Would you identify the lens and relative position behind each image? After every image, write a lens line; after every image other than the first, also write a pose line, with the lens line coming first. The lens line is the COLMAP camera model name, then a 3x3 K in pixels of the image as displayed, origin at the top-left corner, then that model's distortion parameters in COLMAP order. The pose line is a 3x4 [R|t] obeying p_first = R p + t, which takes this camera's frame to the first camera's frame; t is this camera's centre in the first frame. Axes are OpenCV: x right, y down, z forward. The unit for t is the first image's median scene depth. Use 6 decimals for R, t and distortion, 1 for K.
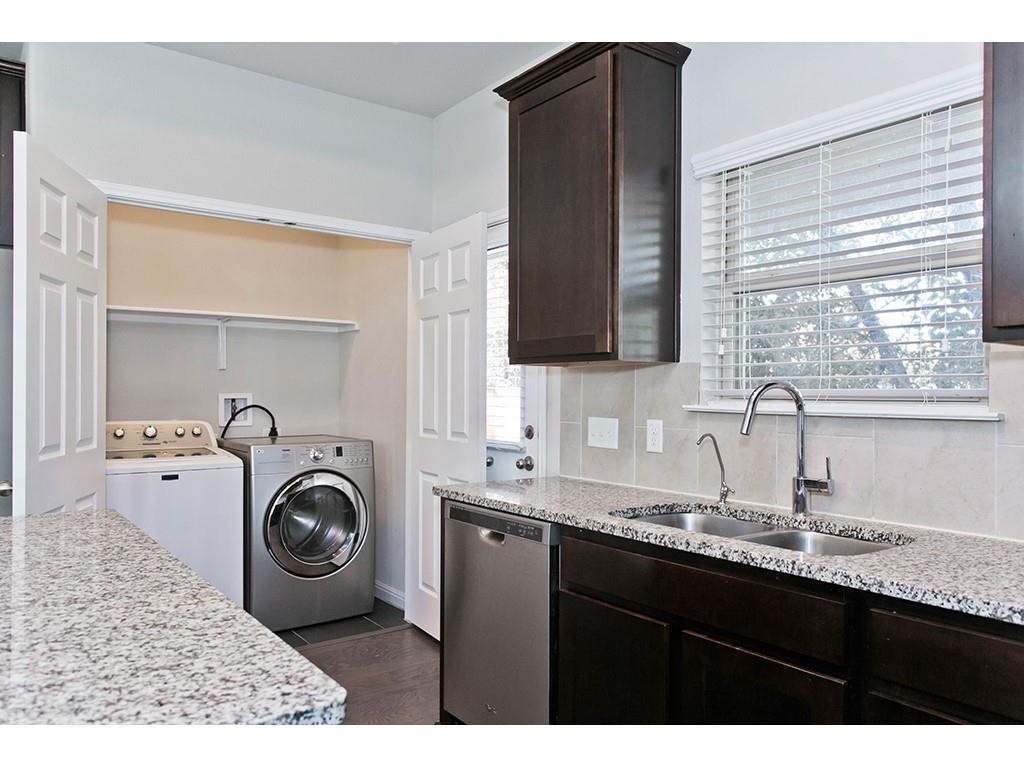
lens RADIAL K [[755.1, 0, 512.0], [0, 755.1, 384.0], [0, 0, 1]] dist [-0.002051, -0.001632]
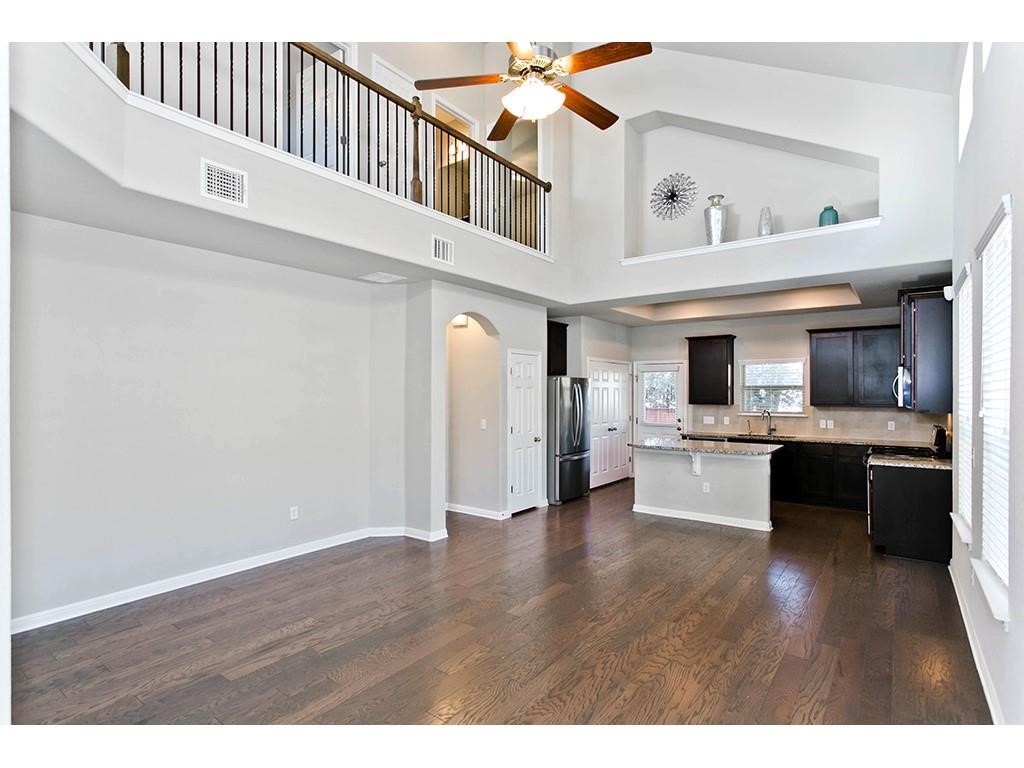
lens RADIAL K [[502.6, 0, 500.5], [0, 502.6, 379.2], [0, 0, 1]] dist [-0.001783, 0.000091]
pose [[0.969297, 0.003042, 0.245876, -1.900917], [0.002044, 0.999789, -0.020426, -0.121986], [-0.245886, 0.020301, 0.969086, -1.598270]]
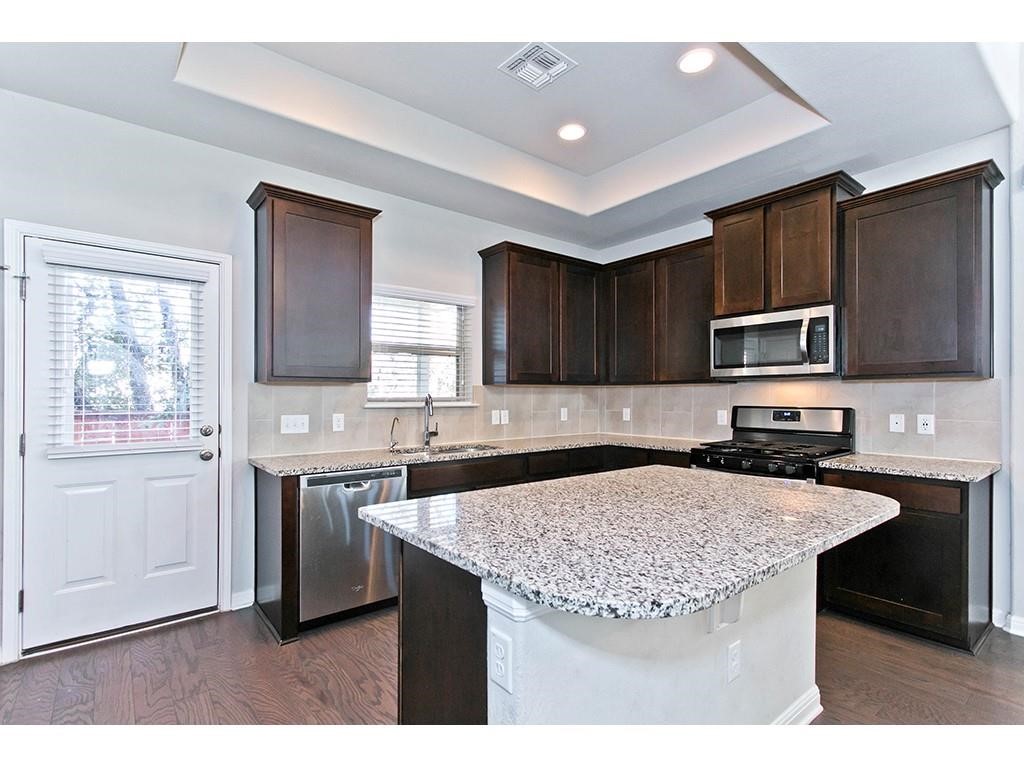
lens RADIAL K [[498.0, 0, 501.6], [0, 498.0, 388.7], [0, 0, 1]] dist [-0.000723, -0.000013]
pose [[0.001220, 0.006834, 0.999976, -1.073485], [-0.005374, 0.999962, -0.006827, -0.008429], [-0.999985, -0.005366, 0.001257, 0.630722]]
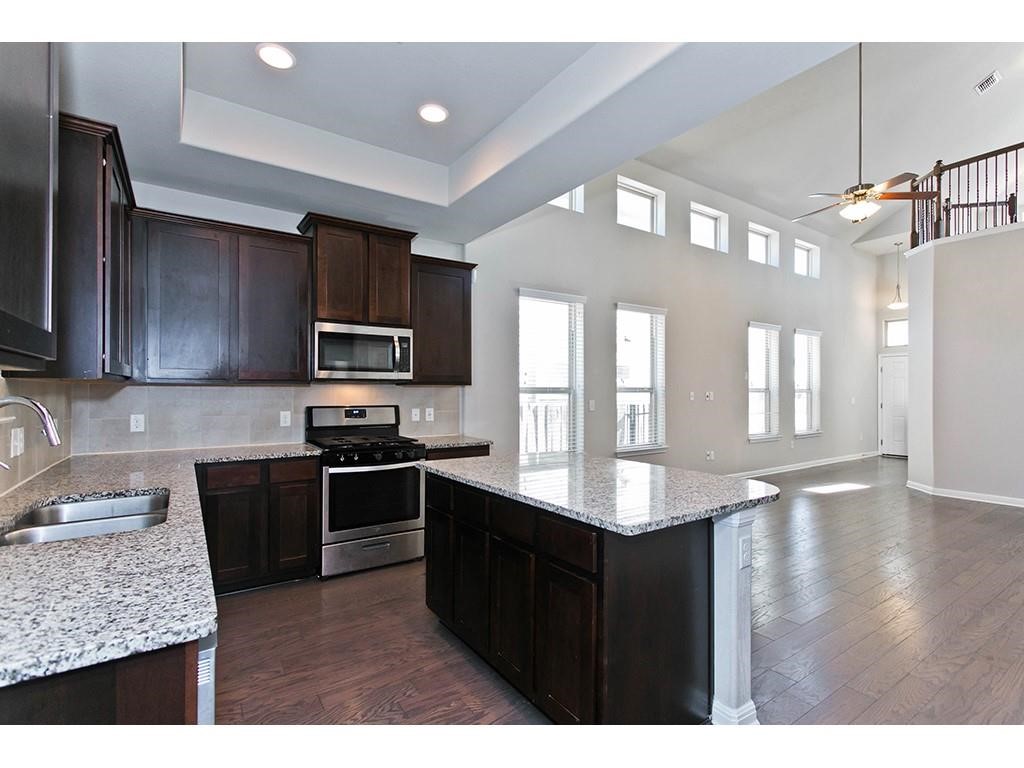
lens RADIAL K [[488.1, 0, 519.3], [0, 488.1, 389.1], [0, 0, 1]] dist [0.018398, 0.000499]
pose [[-0.998855, -0.007940, 0.047187, -0.361589], [-0.008655, 0.999851, -0.014966, -0.007185], [-0.047061, -0.015357, -0.998774, 1.353969]]
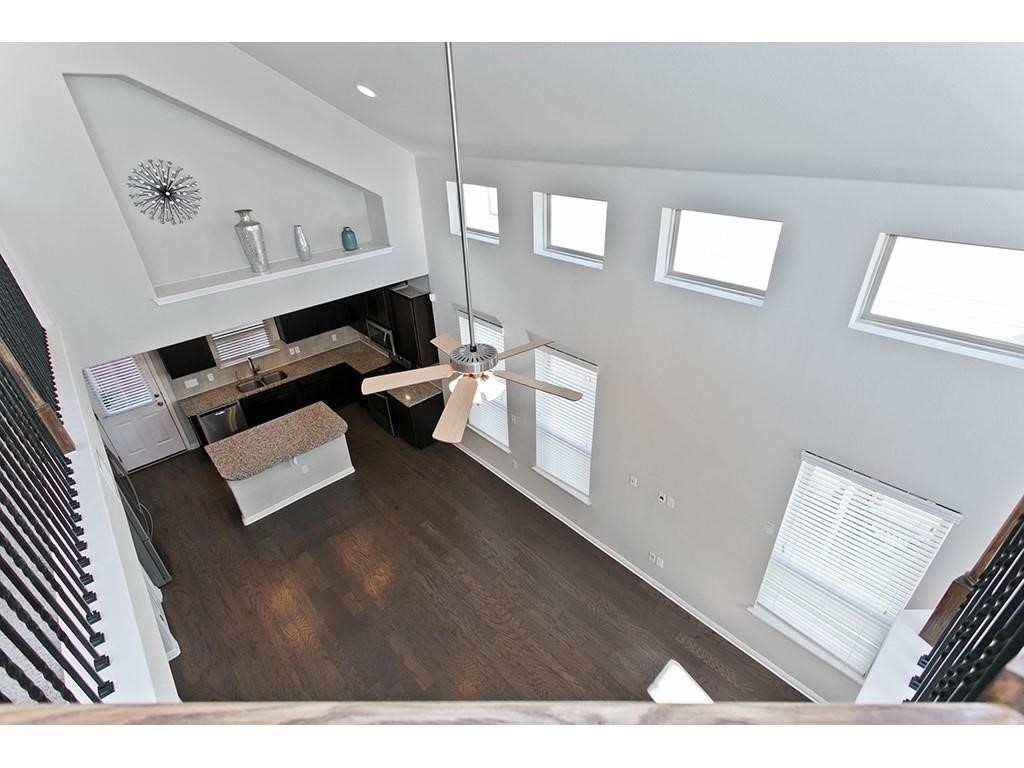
lens RADIAL K [[485.5, 0, 504.2], [0, 485.5, 388.1], [0, 0, 1]] dist [-0.009774, 0.000447]
pose [[-0.069876, -0.495420, 0.865839, -2.507815], [0.039258, 0.865922, 0.498636, -1.268906], [-0.996783, 0.068834, -0.041057, -0.606358]]
